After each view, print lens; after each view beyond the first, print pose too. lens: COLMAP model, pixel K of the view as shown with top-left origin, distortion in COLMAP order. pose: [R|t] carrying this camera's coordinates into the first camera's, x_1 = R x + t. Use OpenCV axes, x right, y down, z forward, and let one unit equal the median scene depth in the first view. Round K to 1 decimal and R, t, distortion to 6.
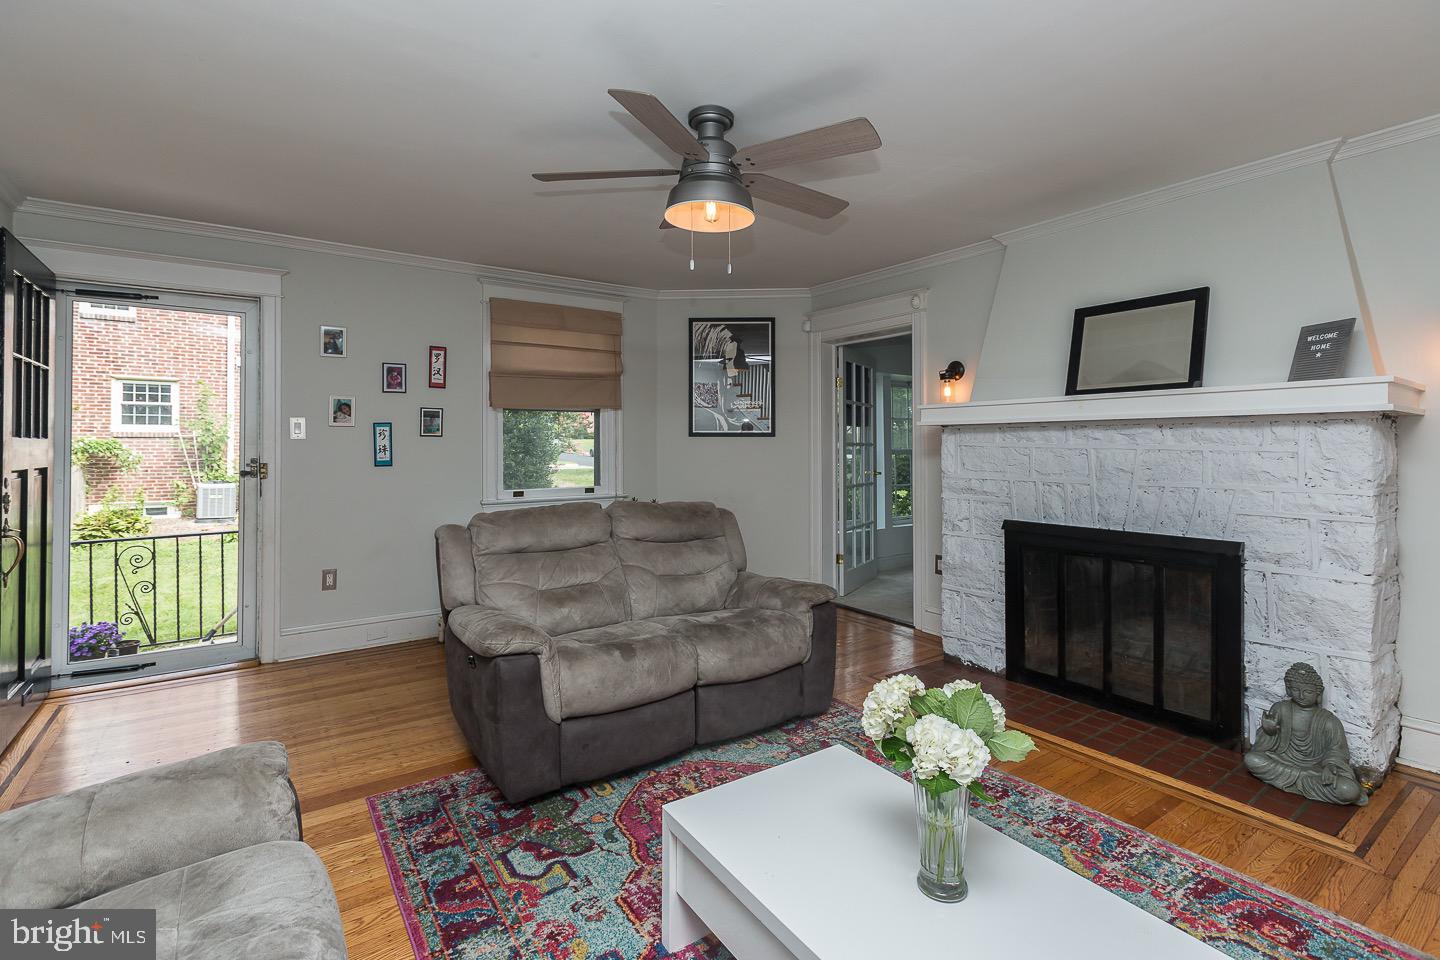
lens RADIAL K [[667.9, 0, 723.2], [0, 667.9, 442.3], [0, 0, 1]] dist [0.004444, 0.001553]
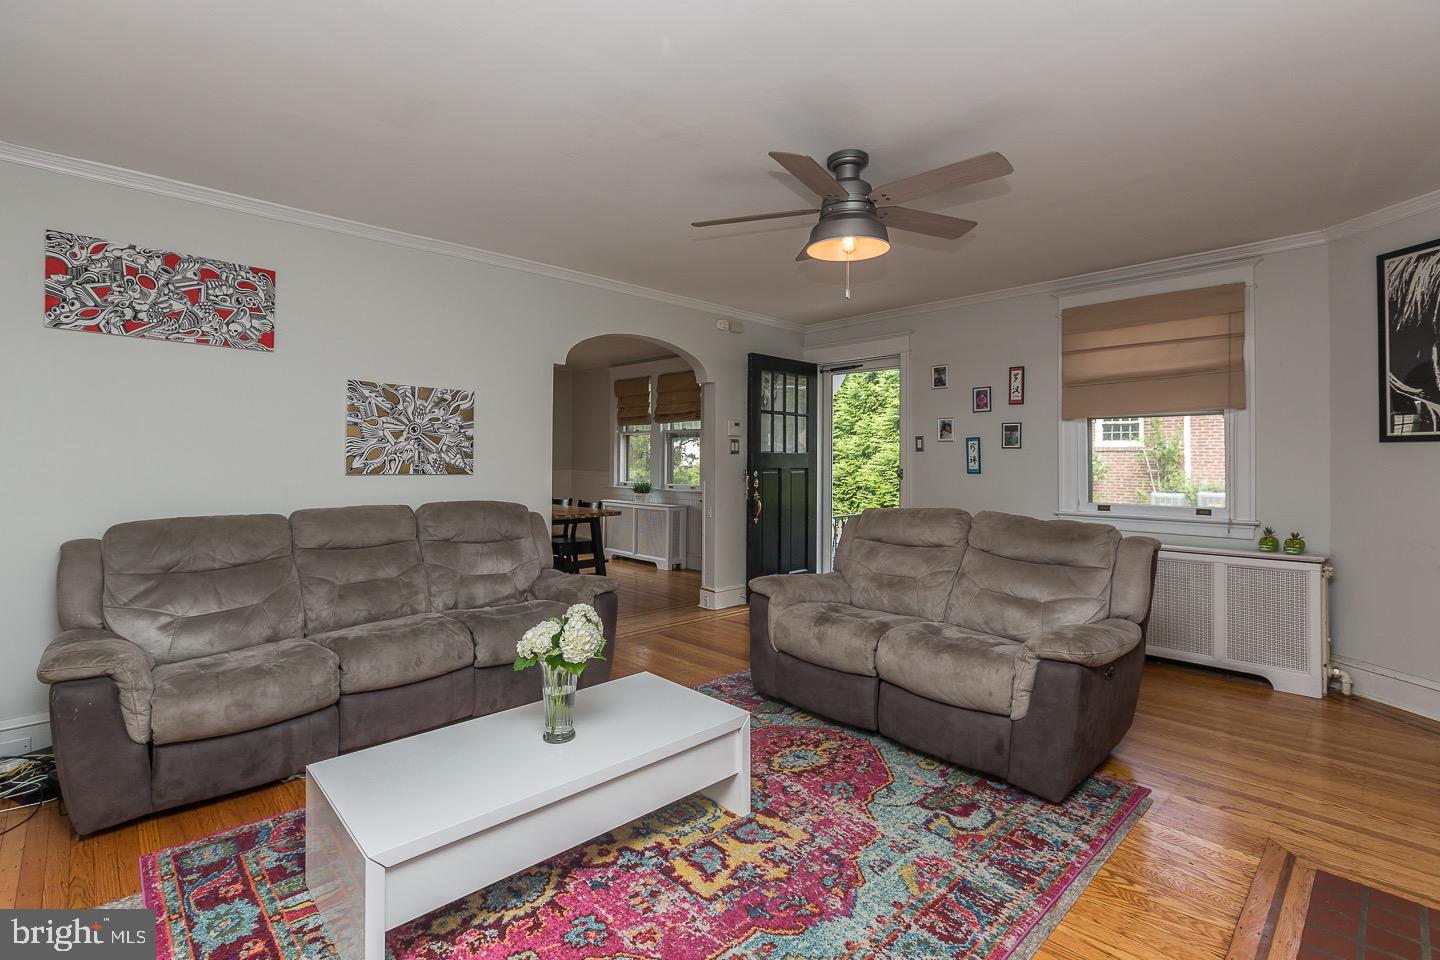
lens RADIAL K [[667.9, 0, 724.8], [0, 667.9, 454.4], [0, 0, 1]] dist [0.004444, 0.001553]
pose [[0.152509, -0.003994, -0.988294, 0.602378], [0.001628, 0.999991, -0.003790, 0.004949], [0.988301, -0.001031, 0.152515, 0.359836]]
